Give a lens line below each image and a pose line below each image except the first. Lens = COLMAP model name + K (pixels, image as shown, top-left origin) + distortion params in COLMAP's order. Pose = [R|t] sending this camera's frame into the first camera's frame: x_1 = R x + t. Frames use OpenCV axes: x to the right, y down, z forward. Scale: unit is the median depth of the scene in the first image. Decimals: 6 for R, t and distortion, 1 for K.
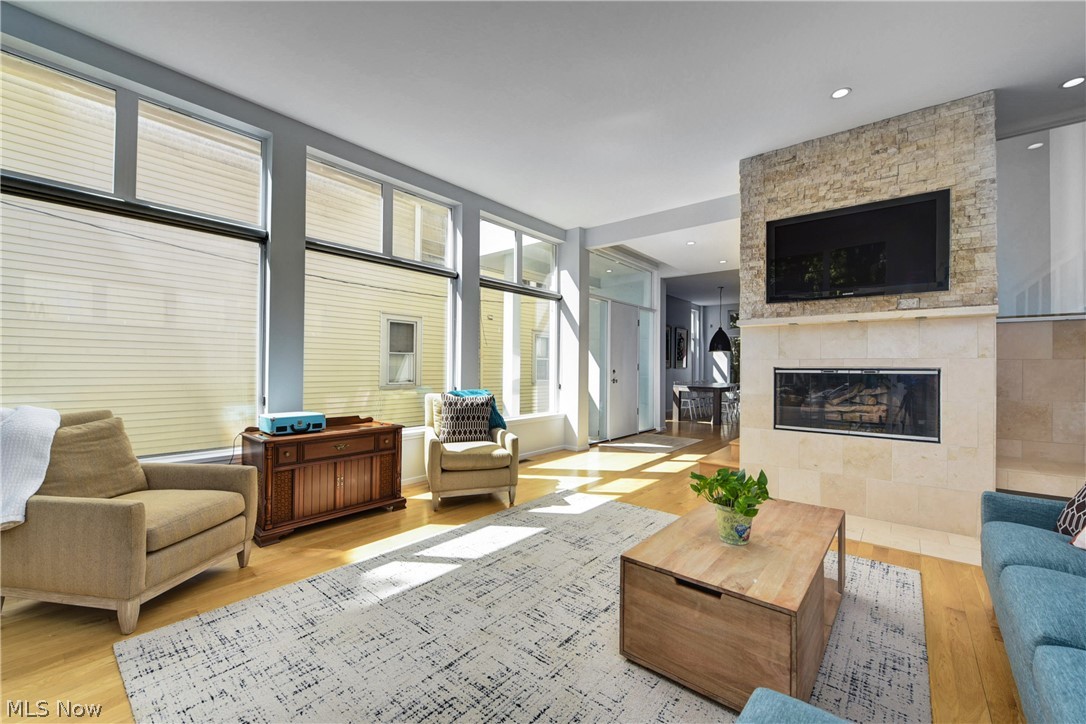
lens RADIAL K [[432.1, 0, 545.8], [0, 432.1, 363.8], [0, 0, 1]] dist [-0.003935, -0.001672]
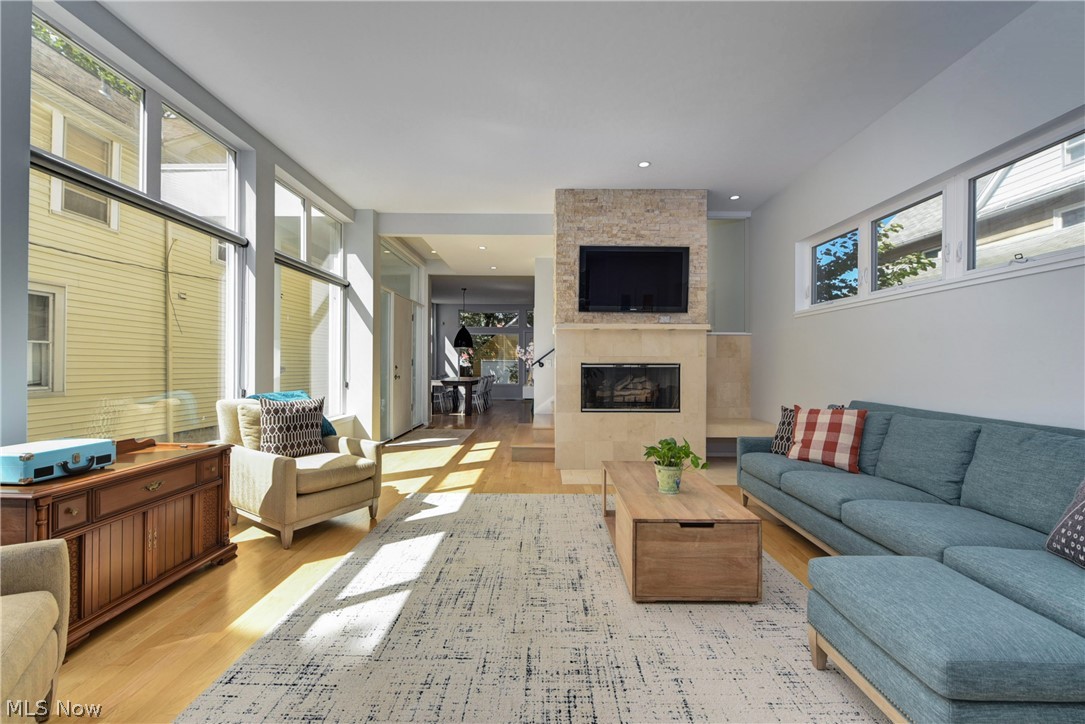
lens RADIAL K [[431.7, 0, 542.4], [0, 431.7, 363.3], [0, 0, 1]] dist [-0.003935, -0.001672]
pose [[0.773416, -0.003417, 0.633890, -0.403301], [-0.003248, 0.999951, 0.009354, -0.001961], [-0.633891, -0.009294, 0.773367, 0.117287]]
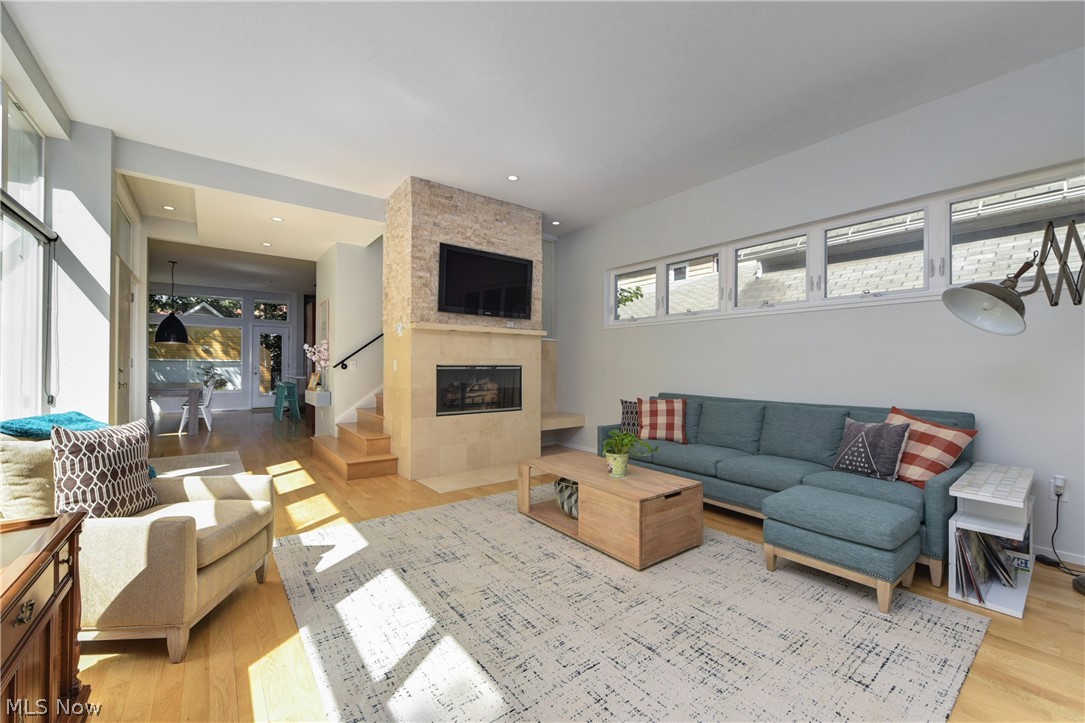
lens RADIAL K [[431.7, 0, 539.4], [0, 431.7, 365.2], [0, 0, 1]] dist [-0.003935, -0.001672]
pose [[0.228633, -0.004967, 0.973500, -0.654003], [-0.010734, 0.999913, 0.007623, -0.003356], [-0.973453, -0.012193, 0.228560, 0.512380]]
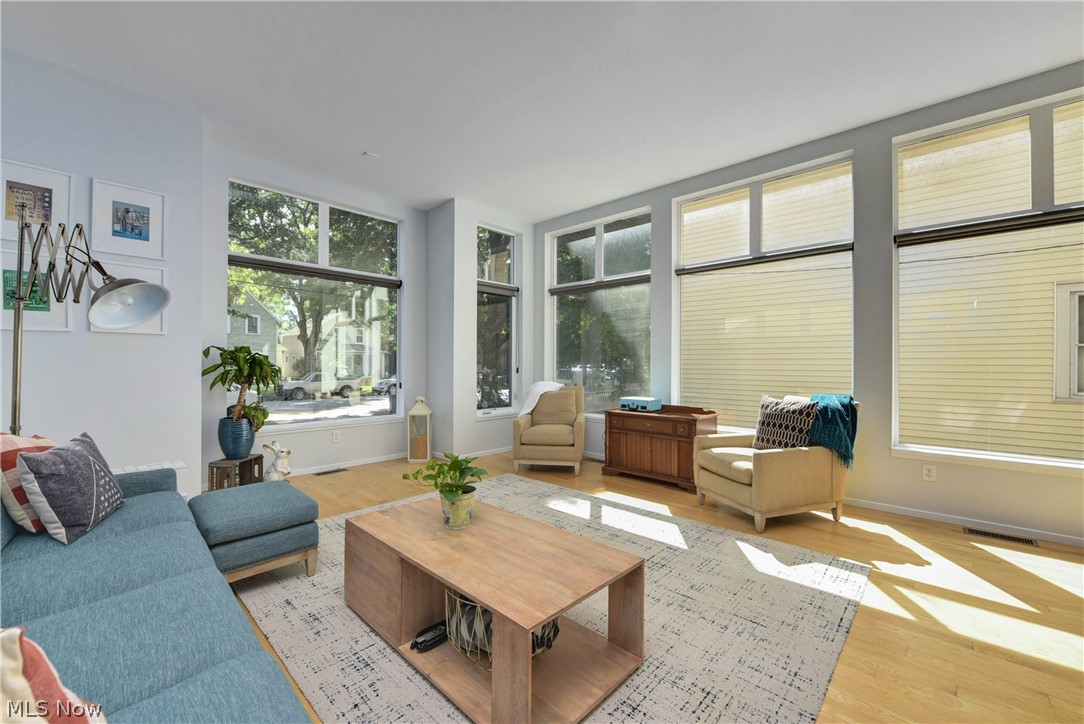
lens RADIAL K [[431.3, 0, 541.2], [0, 431.3, 361.2], [0, 0, 1]] dist [-0.003935, -0.001672]
pose [[-0.068506, -0.020048, -0.997449, 0.826480], [0.006832, 0.999765, -0.020564, 0.017856], [0.997627, -0.008224, -0.068353, 0.714817]]
